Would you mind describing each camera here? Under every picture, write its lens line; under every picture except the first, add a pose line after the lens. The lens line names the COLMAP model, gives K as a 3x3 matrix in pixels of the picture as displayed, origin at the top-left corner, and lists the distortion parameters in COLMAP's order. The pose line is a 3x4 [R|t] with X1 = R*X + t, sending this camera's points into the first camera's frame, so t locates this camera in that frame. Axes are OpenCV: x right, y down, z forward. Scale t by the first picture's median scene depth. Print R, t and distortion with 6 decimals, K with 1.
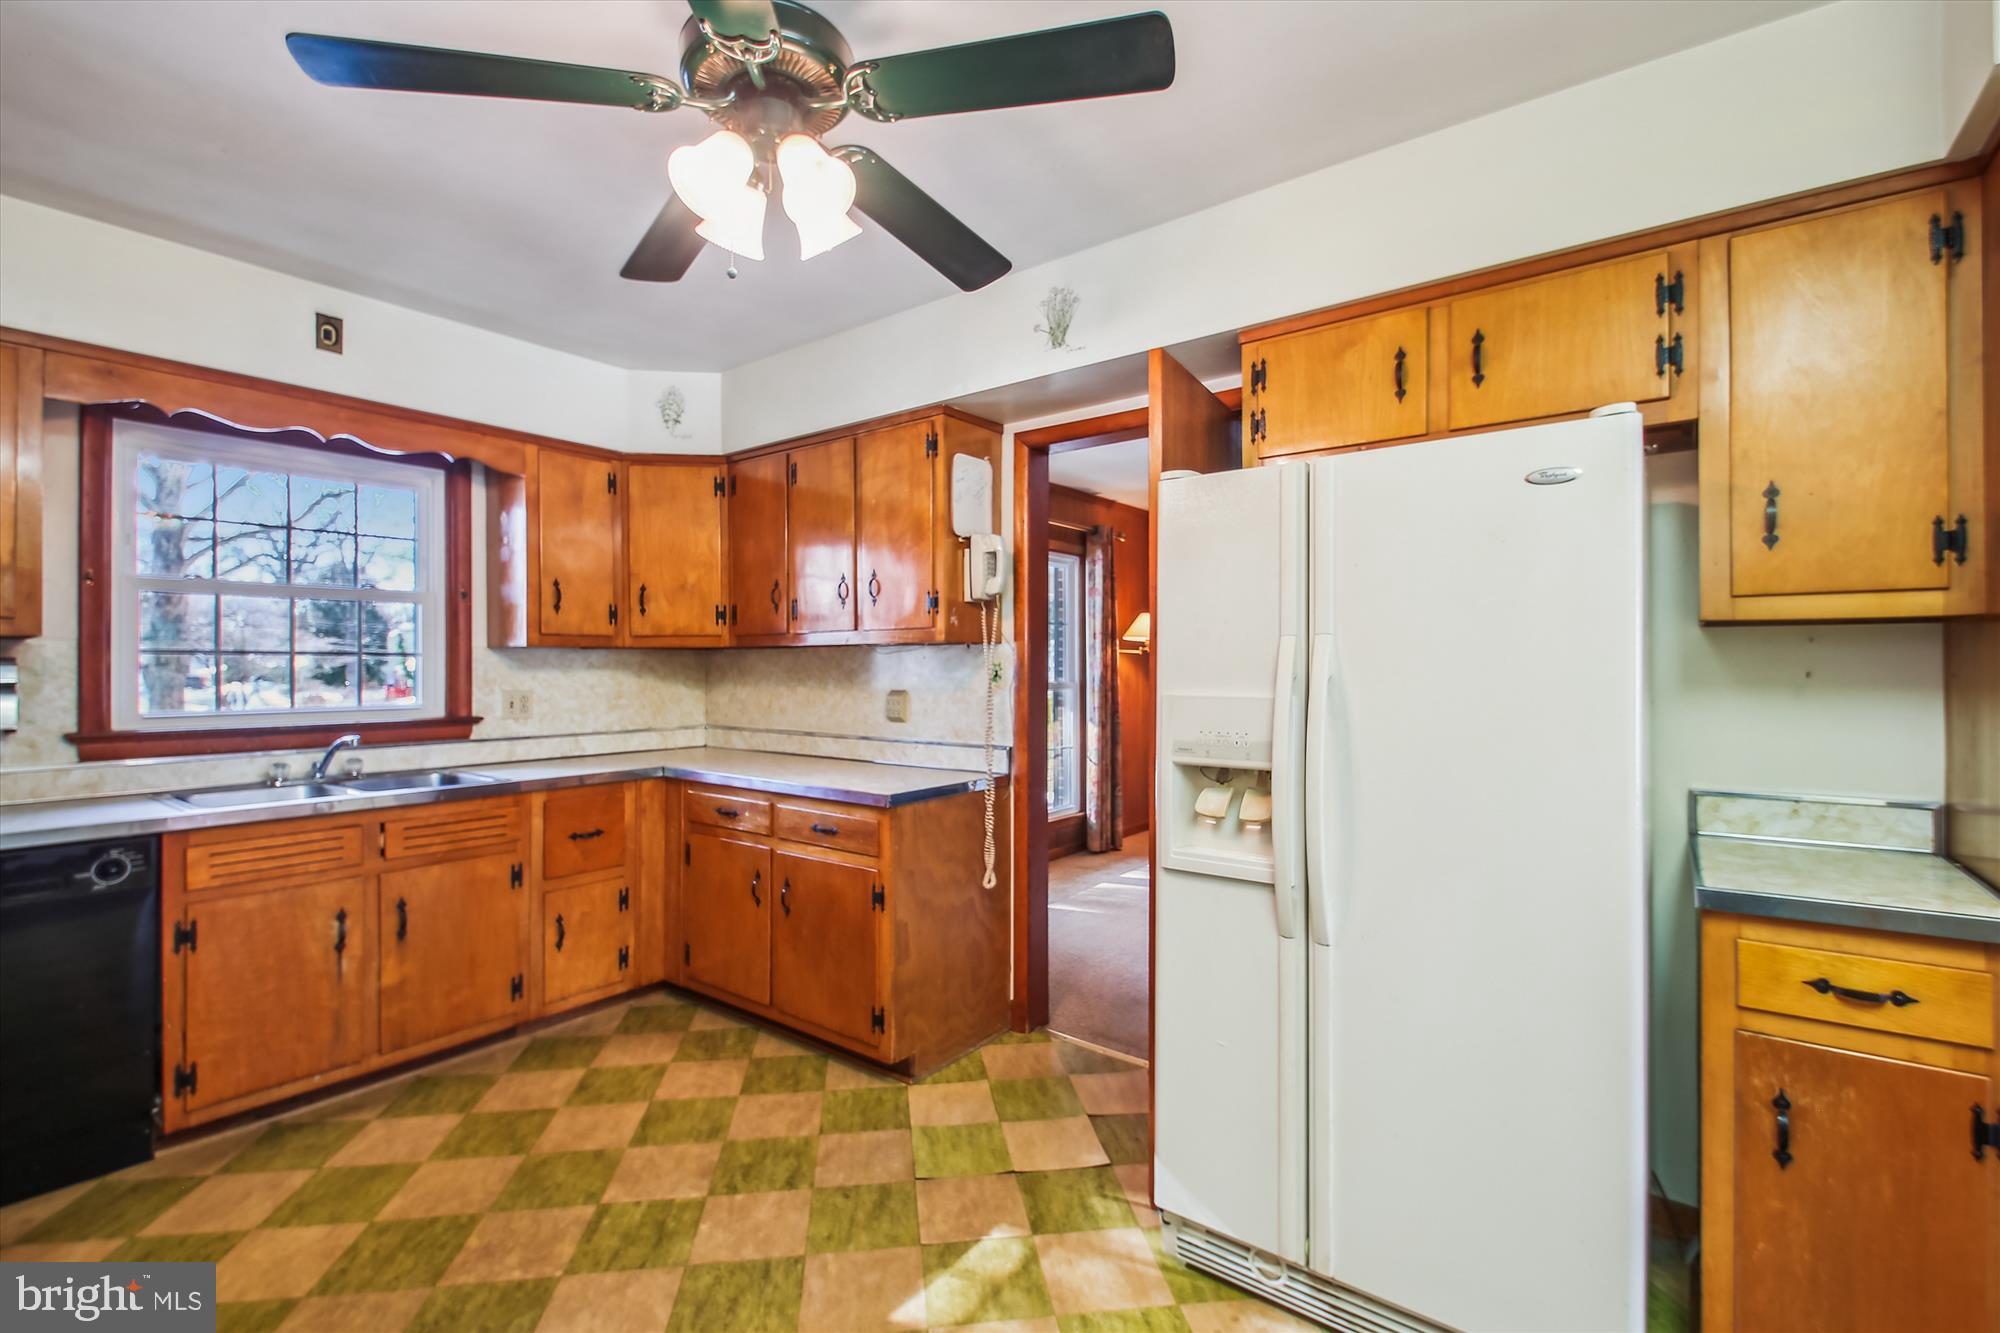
lens RADIAL K [[859.5, 0, 987.2], [0, 859.5, 663.0], [0, 0, 1]] dist [-0.019097, -0.000666]
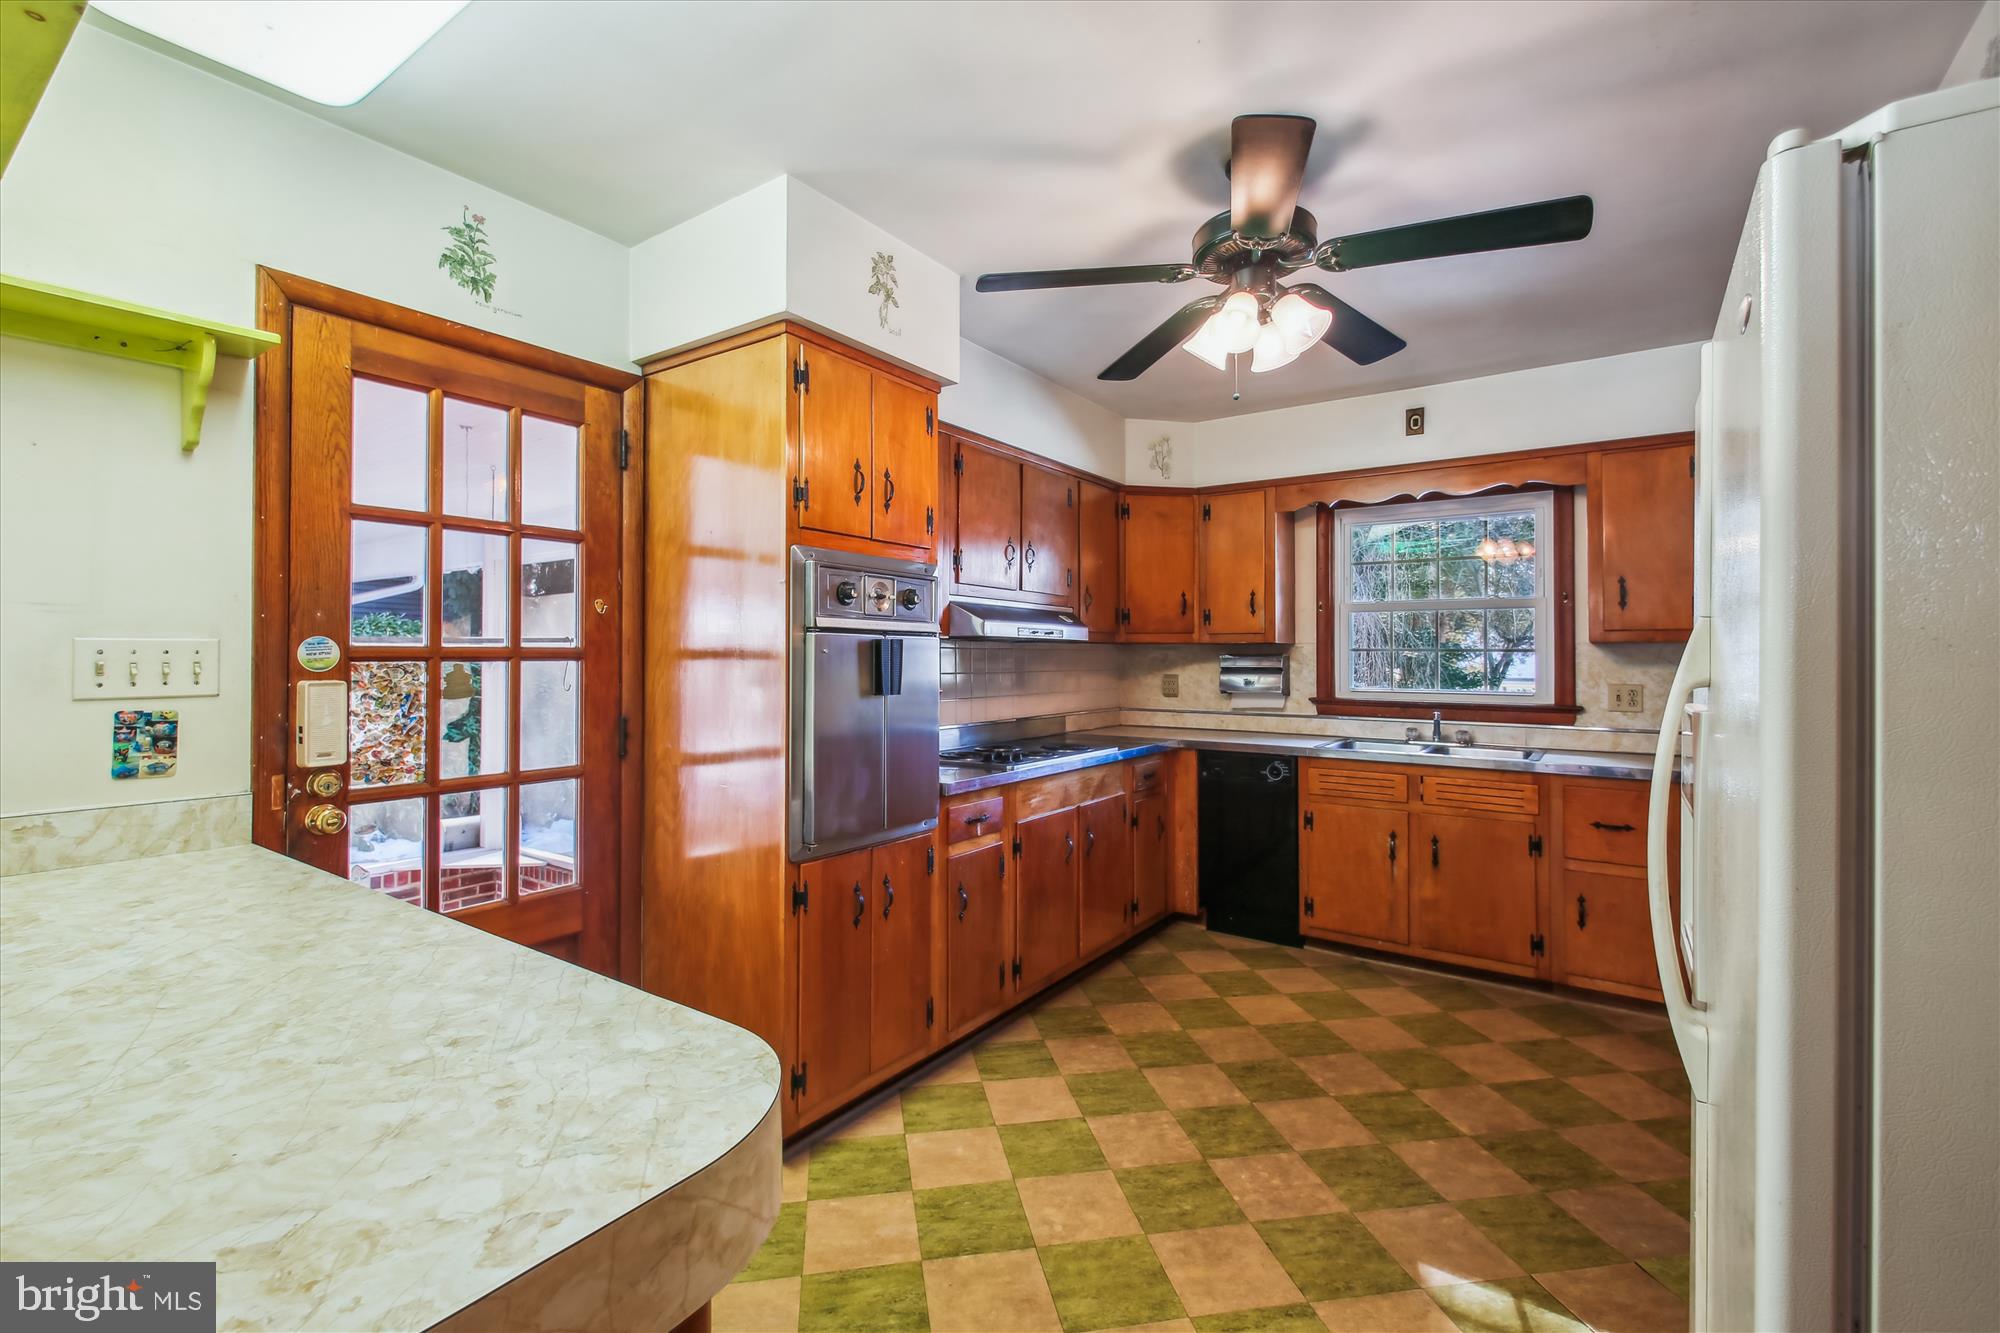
lens RADIAL K [[855.2, 0, 992.1], [0, 855.2, 643.8], [0, 0, 1]] dist [-0.023540, -0.000139]
pose [[0.019883, -0.012398, -0.999725, 0.651845], [-0.001341, 0.999922, -0.012428, -0.004624], [0.999801, 0.001588, 0.019865, 0.296942]]
